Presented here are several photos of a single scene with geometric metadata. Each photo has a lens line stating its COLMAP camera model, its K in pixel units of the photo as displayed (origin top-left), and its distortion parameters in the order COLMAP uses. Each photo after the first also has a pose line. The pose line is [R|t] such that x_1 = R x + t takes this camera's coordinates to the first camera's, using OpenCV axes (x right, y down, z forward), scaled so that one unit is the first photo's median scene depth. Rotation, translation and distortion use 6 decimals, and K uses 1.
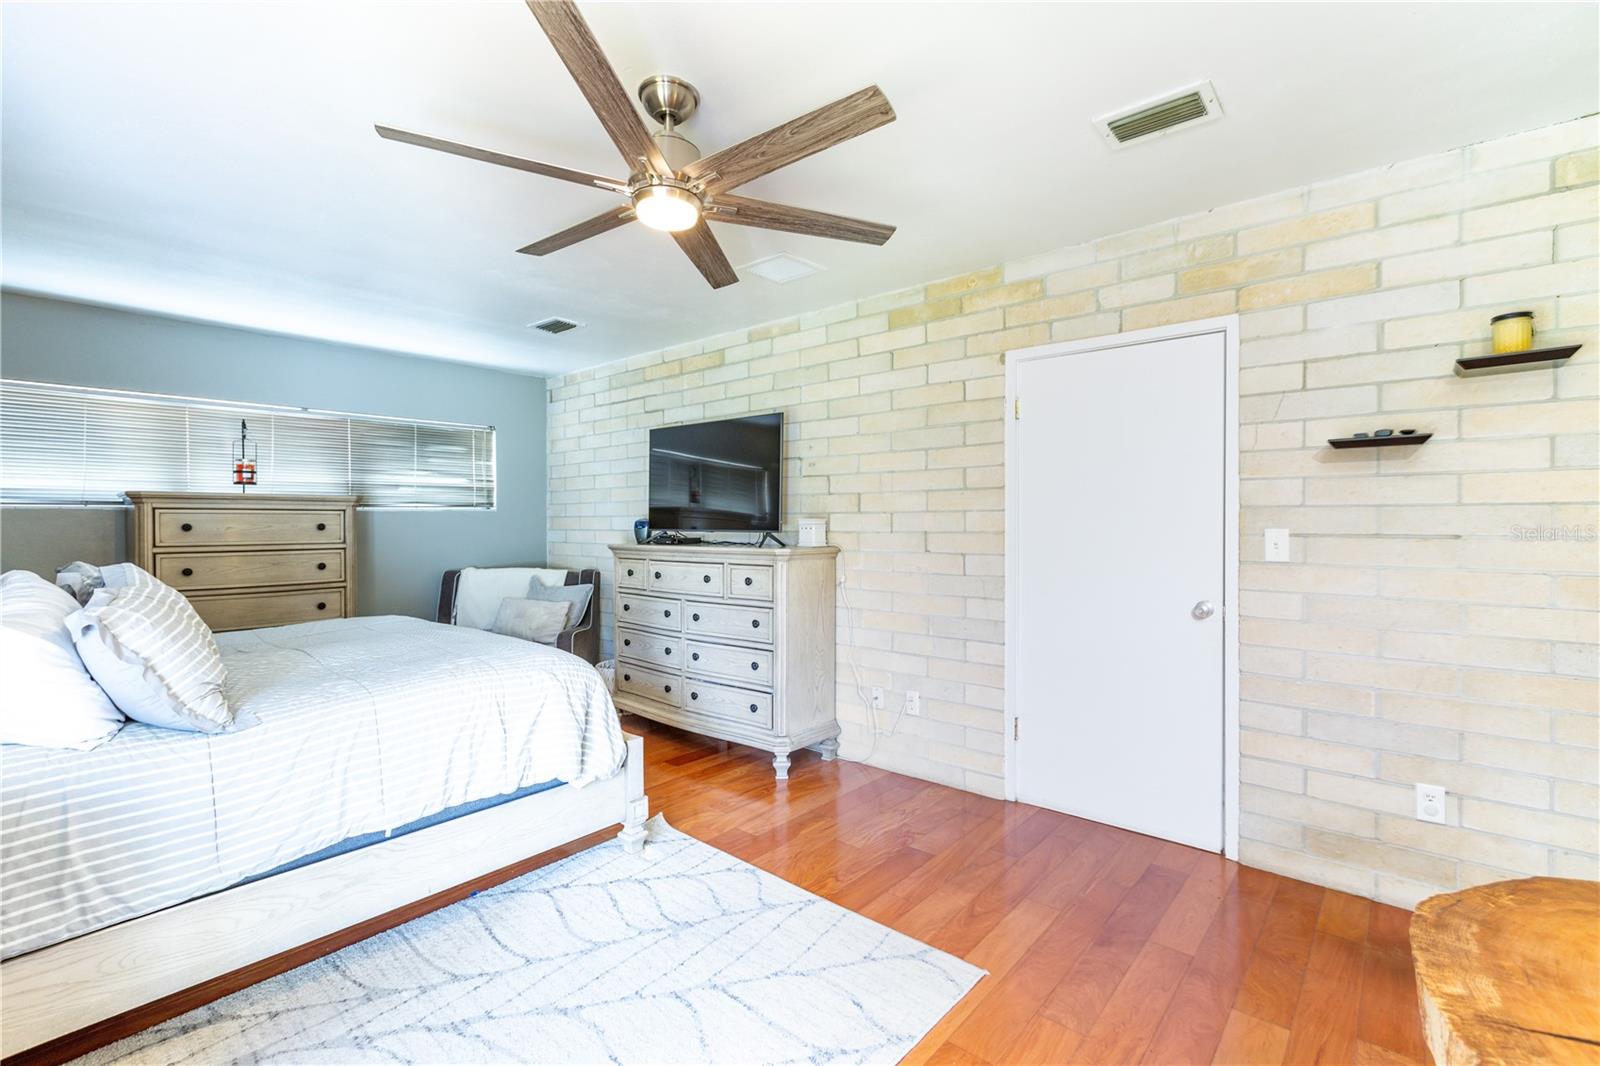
lens RADIAL K [[718.8, 0, 795.7], [0, 718.8, 530.0], [0, 0, 1]] dist [0.002370, -0.000636]
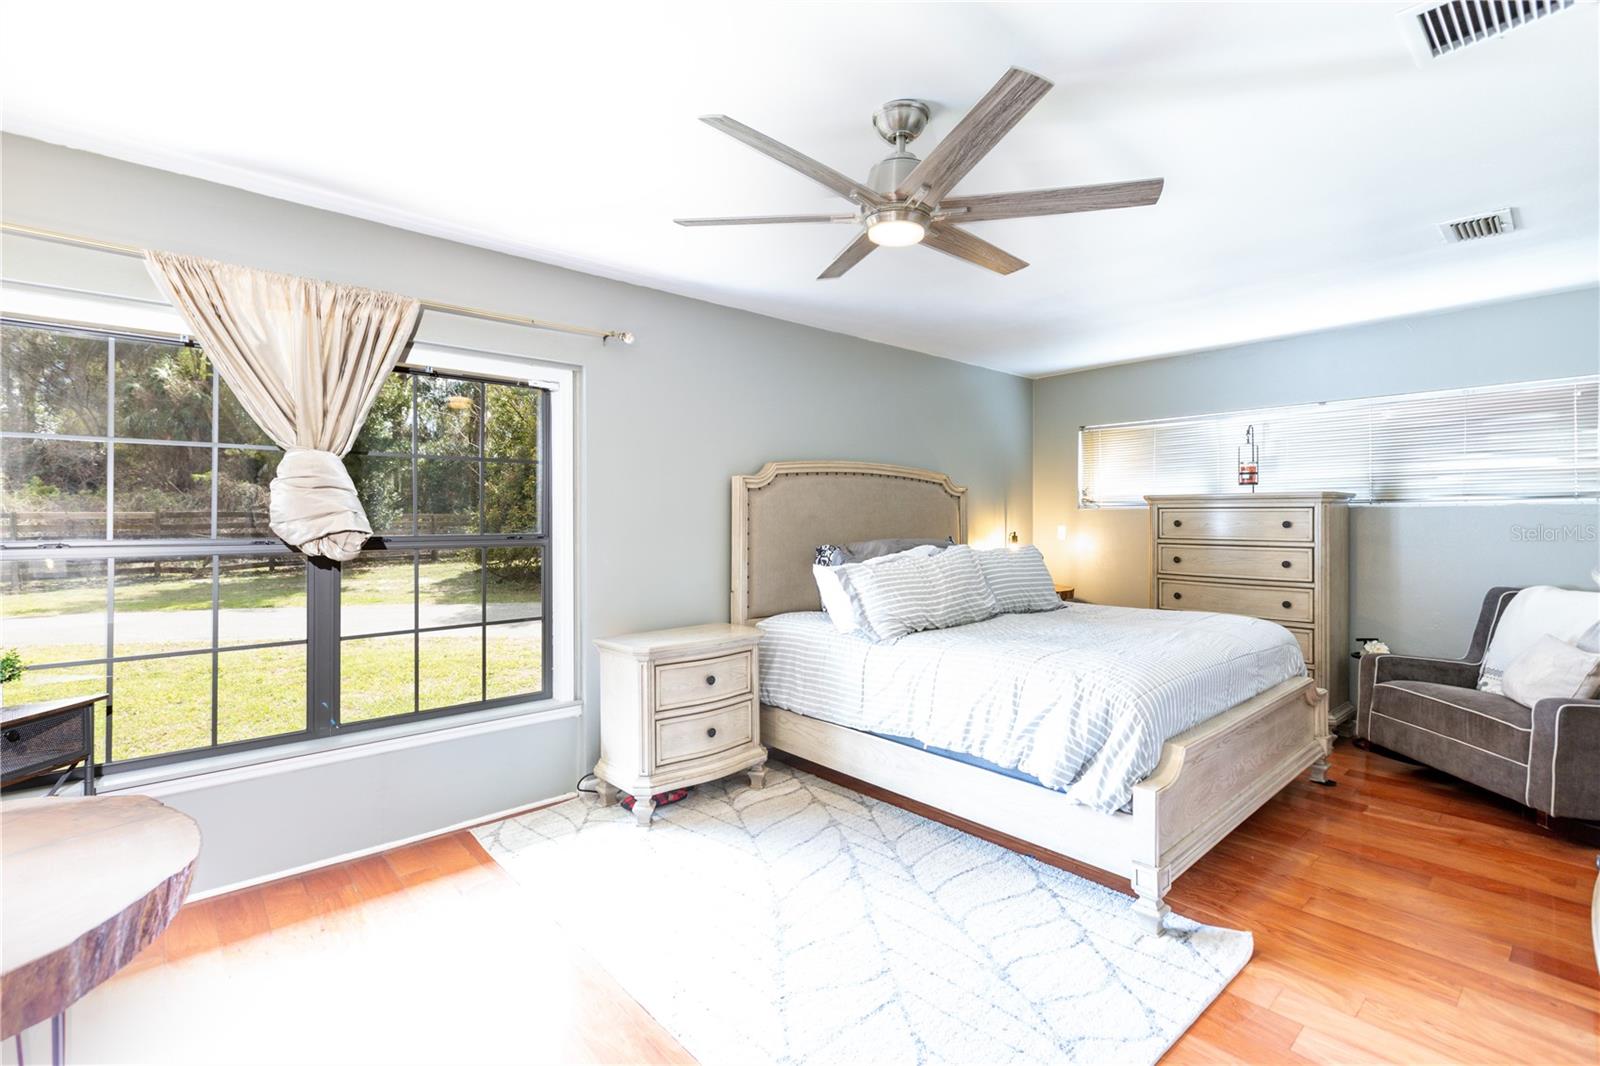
lens RADIAL K [[718.8, 0, 793.1], [0, 718.8, 525.3], [0, 0, 1]] dist [0.002370, -0.000636]
pose [[-0.132444, 0.014189, -0.991089, 0.726447], [-0.013192, 0.999784, 0.016077, -0.018291], [0.991103, 0.015204, -0.132228, 0.815357]]
